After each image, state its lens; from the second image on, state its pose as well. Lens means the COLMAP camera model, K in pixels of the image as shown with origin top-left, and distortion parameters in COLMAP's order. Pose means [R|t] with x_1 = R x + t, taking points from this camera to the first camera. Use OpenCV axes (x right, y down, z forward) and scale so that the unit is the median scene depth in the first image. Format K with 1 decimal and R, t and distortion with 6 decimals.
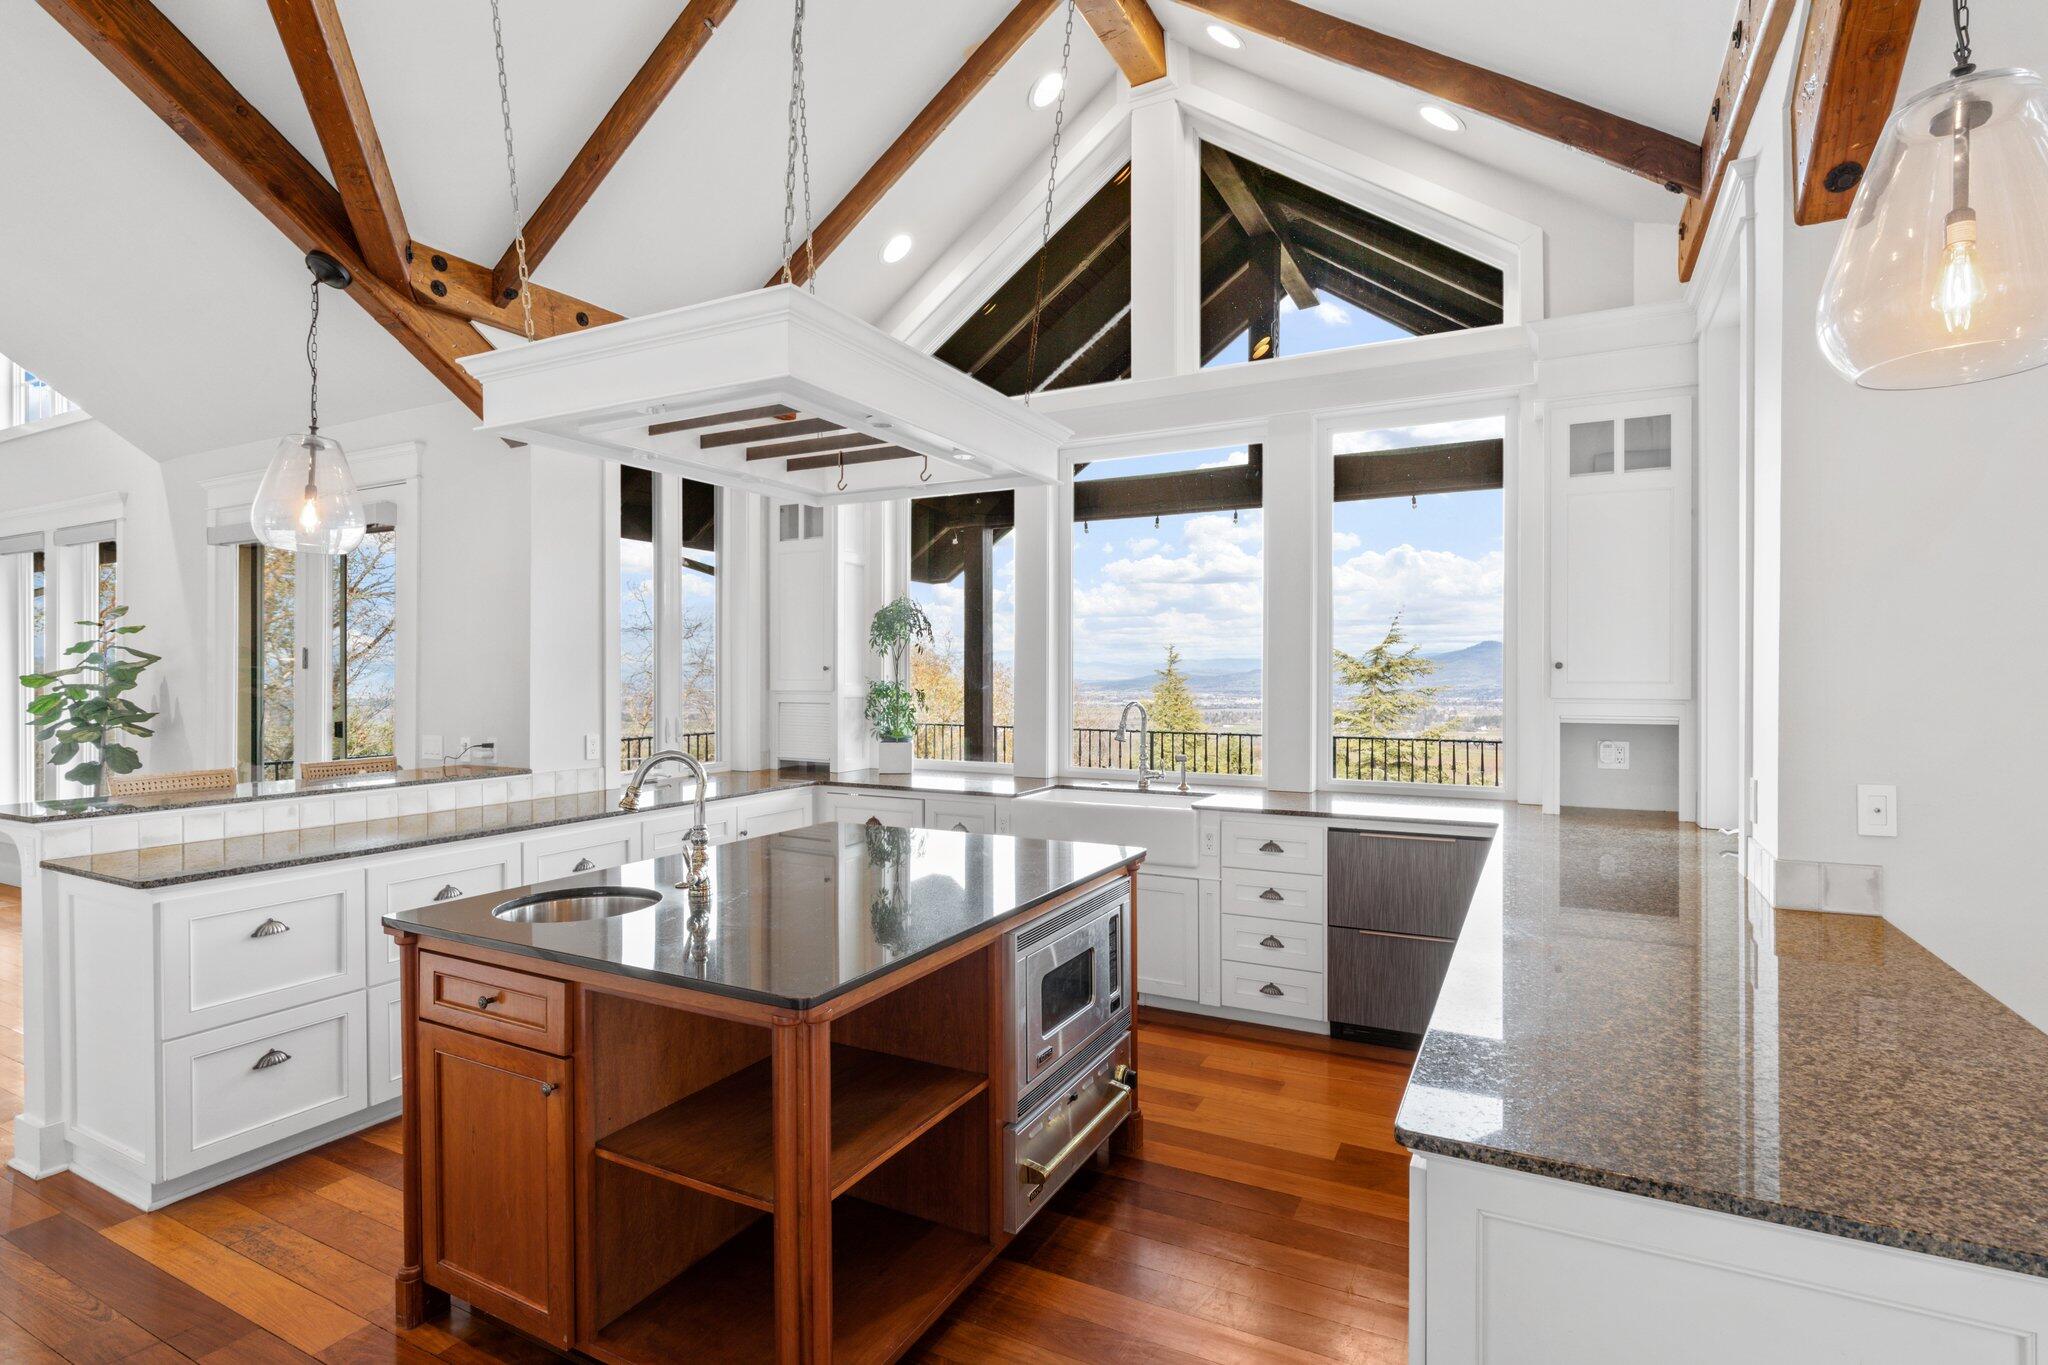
lens RADIAL K [[984.8, 0, 1024.0], [0, 984.8, 682.5], [0, 0, 1]] dist [-0.002742, -0.000399]
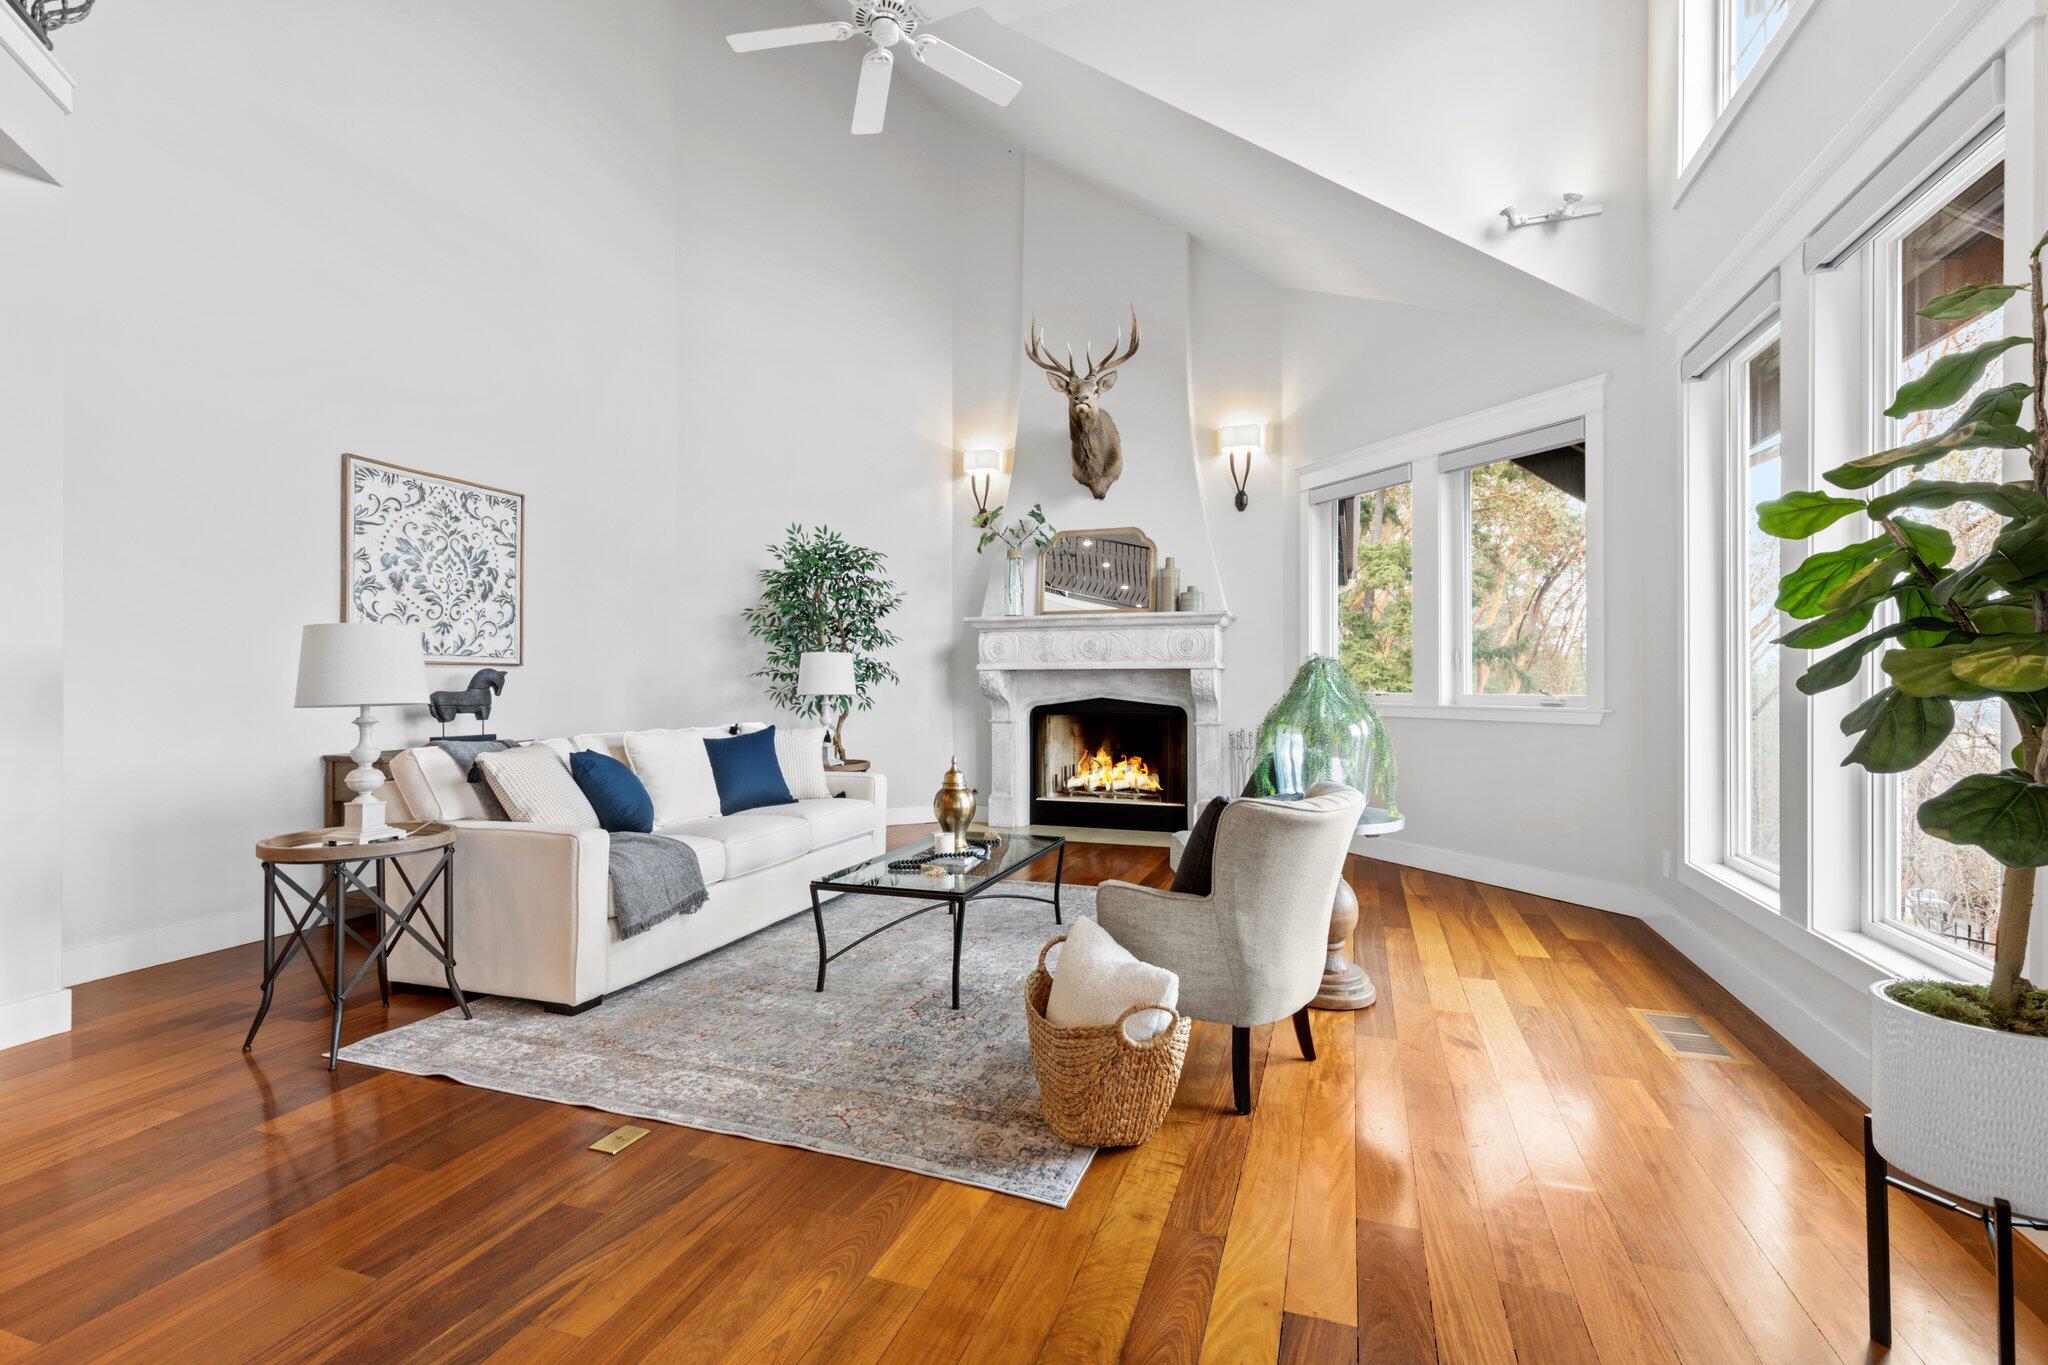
lens RADIAL K [[915.4, 0, 1024.9], [0, 915.4, 680.7], [0, 0, 1]] dist [0.002904, 0.000089]
pose [[0.139344, 0.000180, -0.990244, -0.804259], [-0.006944, 0.999976, -0.000795, 0.061855], [0.990220, 0.006987, 0.139342, 0.764414]]
